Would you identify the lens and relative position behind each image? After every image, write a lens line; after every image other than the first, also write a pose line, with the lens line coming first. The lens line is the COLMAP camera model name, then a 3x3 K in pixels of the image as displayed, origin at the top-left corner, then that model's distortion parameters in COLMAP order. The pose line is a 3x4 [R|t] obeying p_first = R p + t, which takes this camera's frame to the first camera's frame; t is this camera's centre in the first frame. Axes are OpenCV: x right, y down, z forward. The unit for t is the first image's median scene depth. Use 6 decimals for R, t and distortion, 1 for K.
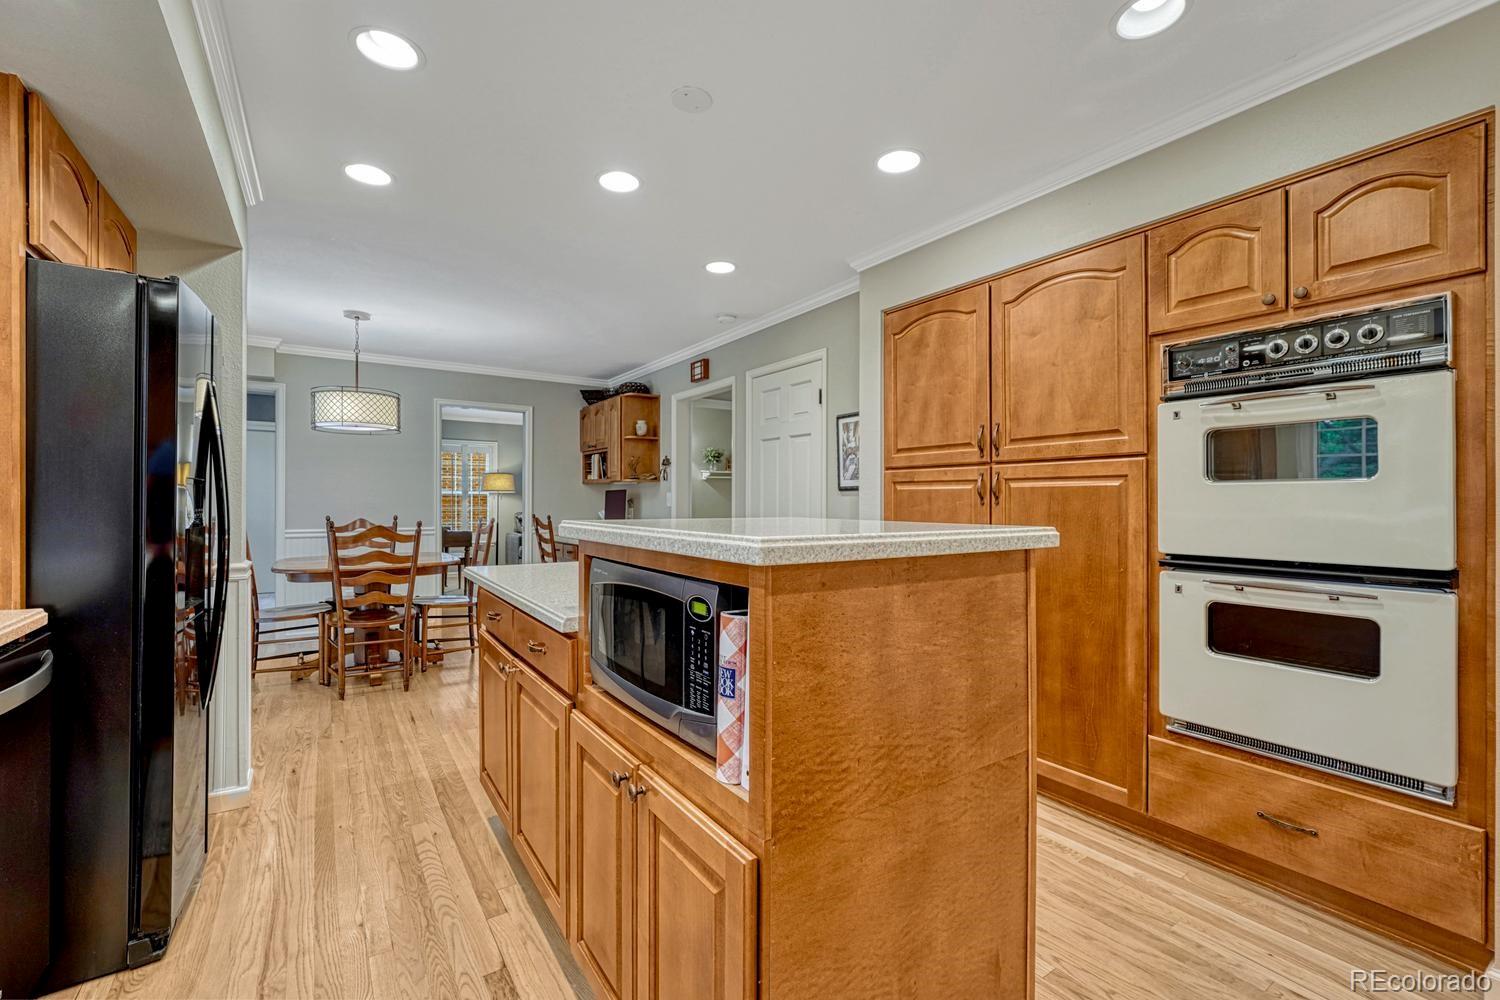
lens RADIAL K [[627.7, 0, 750.7], [0, 627.7, 509.6], [0, 0, 1]] dist [-0.009277, 0.002796]
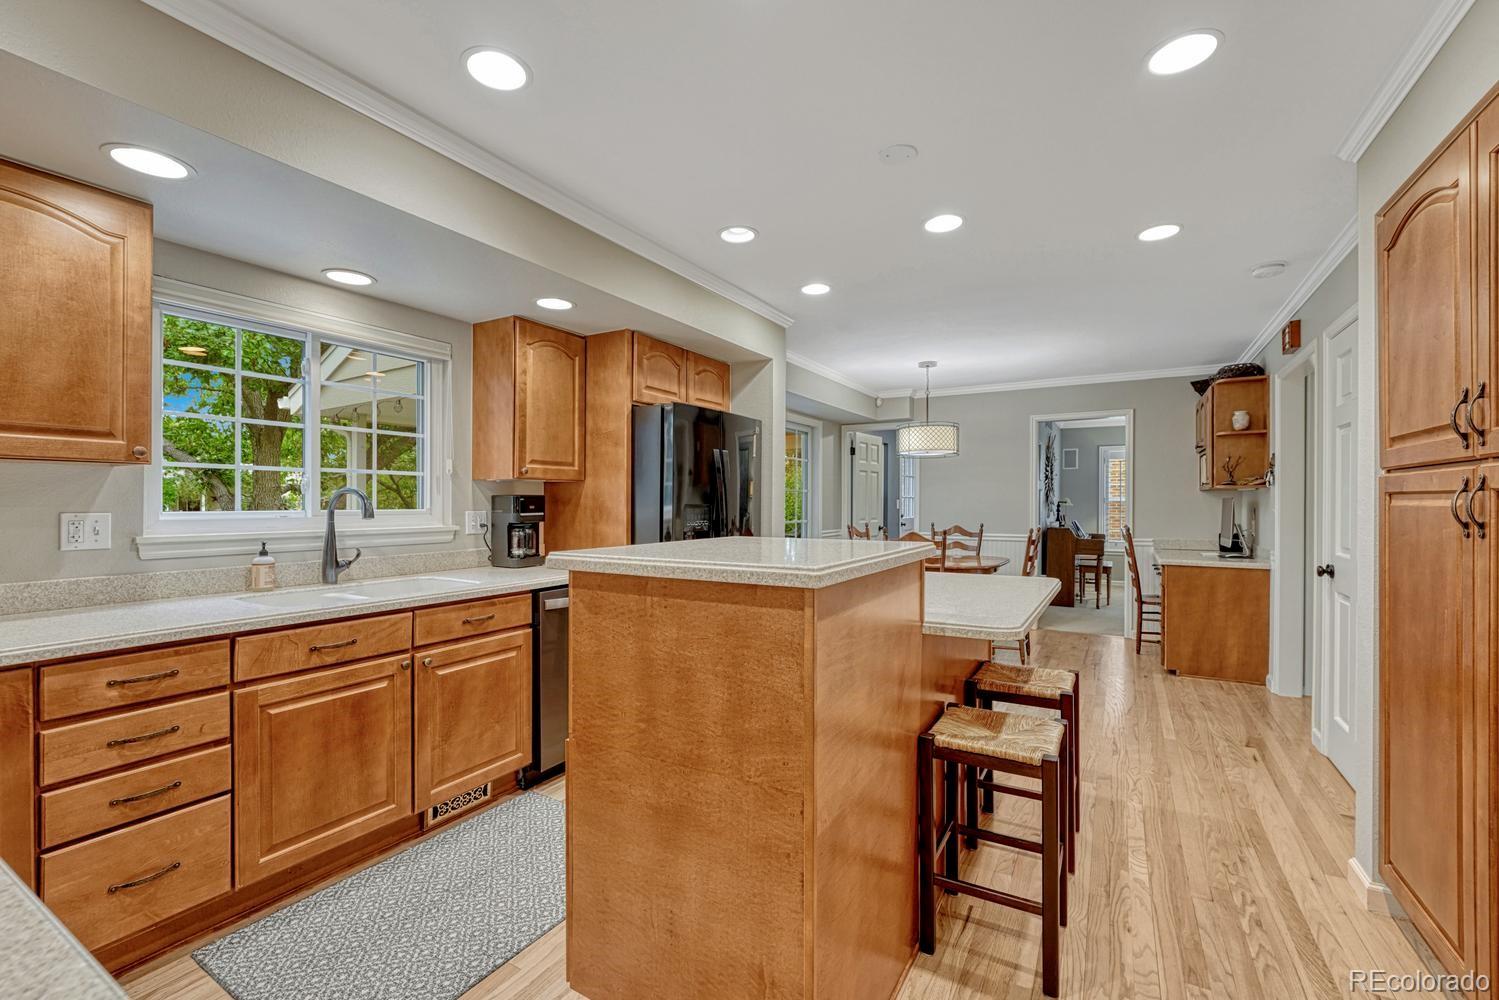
lens RADIAL K [[627.2, 0, 757.0], [0, 627.2, 504.9], [0, 0, 1]] dist [-0.009277, 0.002796]
pose [[0.443544, -0.001499, -0.896252, 0.383254], [-0.009729, 0.999932, -0.006487, -0.017509], [0.896200, 0.011597, 0.443499, 0.149769]]
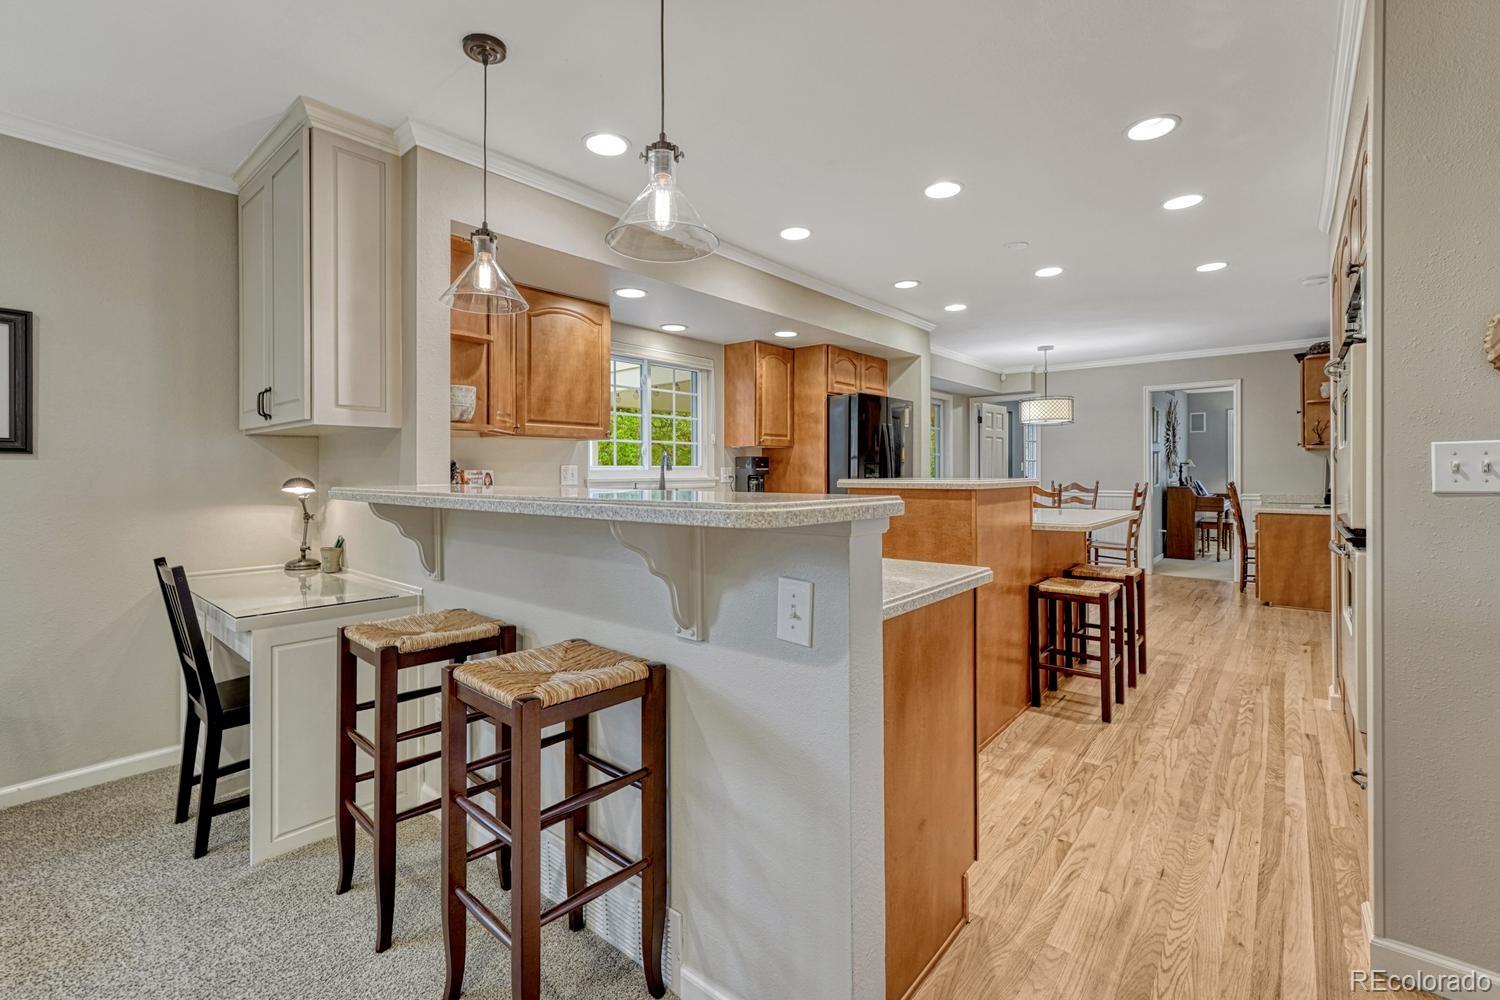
lens RADIAL K [[640.5, 0, 757.5], [0, 640.5, 466.2], [0, 0, 1]] dist [-0.005053, -0.000370]
pose [[0.281278, -0.013771, -0.959527, 0.725717], [-0.006321, 0.999849, -0.016202, 0.006502], [0.959605, 0.010622, 0.281149, -0.114786]]
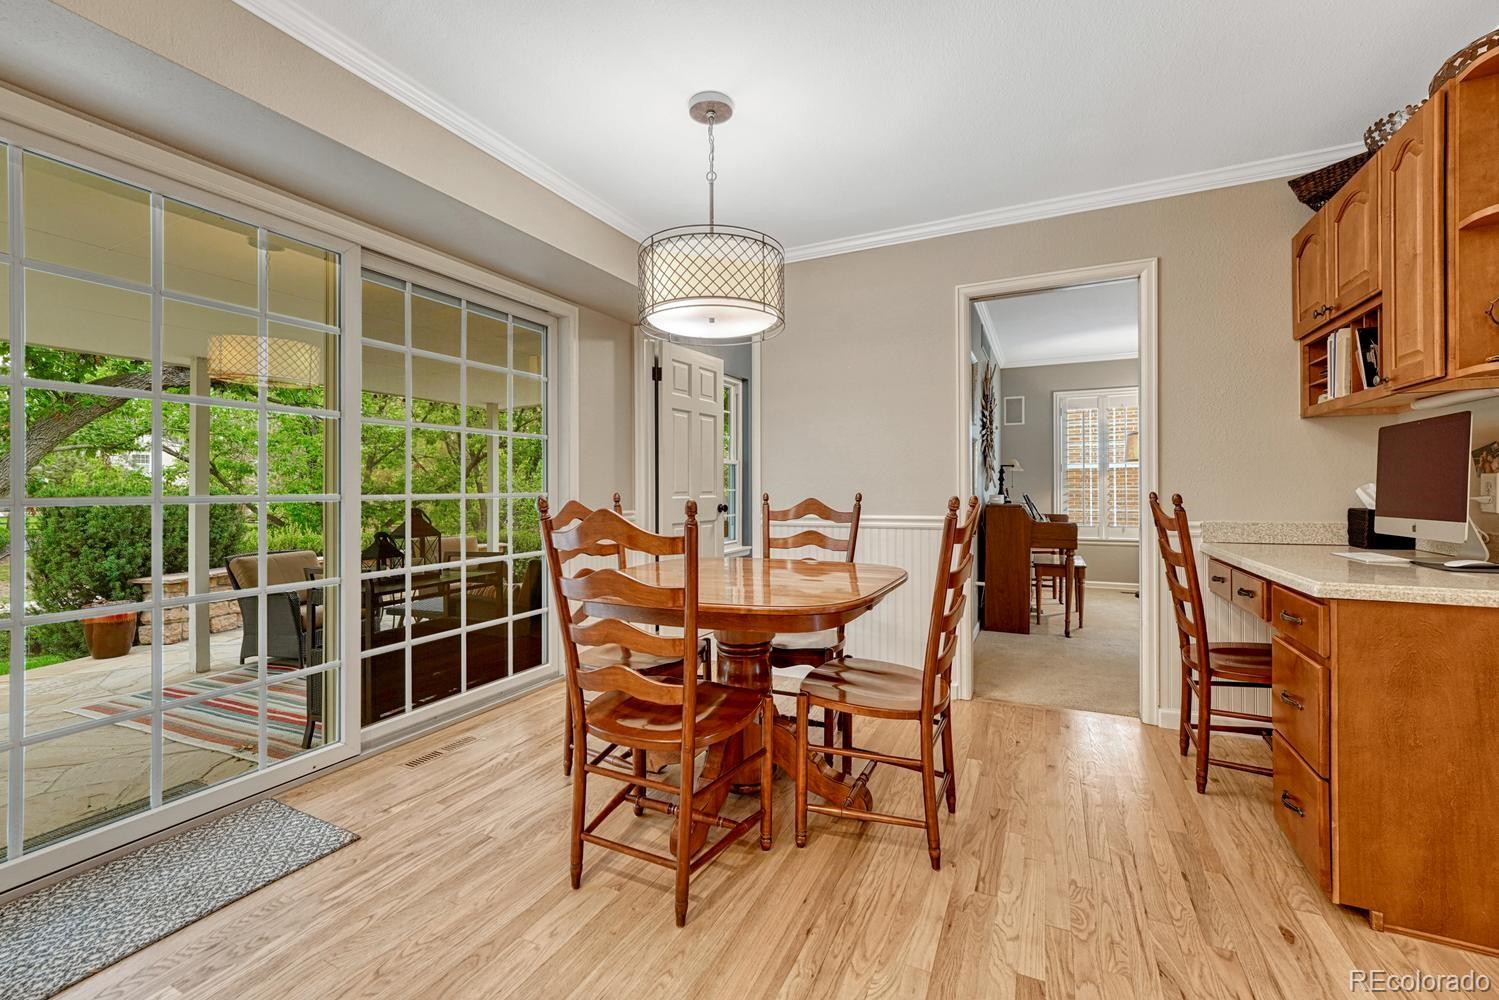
lens RADIAL K [[627.2, 0, 745.8], [0, 627.2, 487.6], [0, 0, 1]] dist [-0.009277, 0.002796]
pose [[0.511100, -0.007738, -0.859486, -0.181712], [-0.002889, 0.999938, -0.010721, 0.014448], [0.859516, 0.007962, 0.511046, 0.834672]]
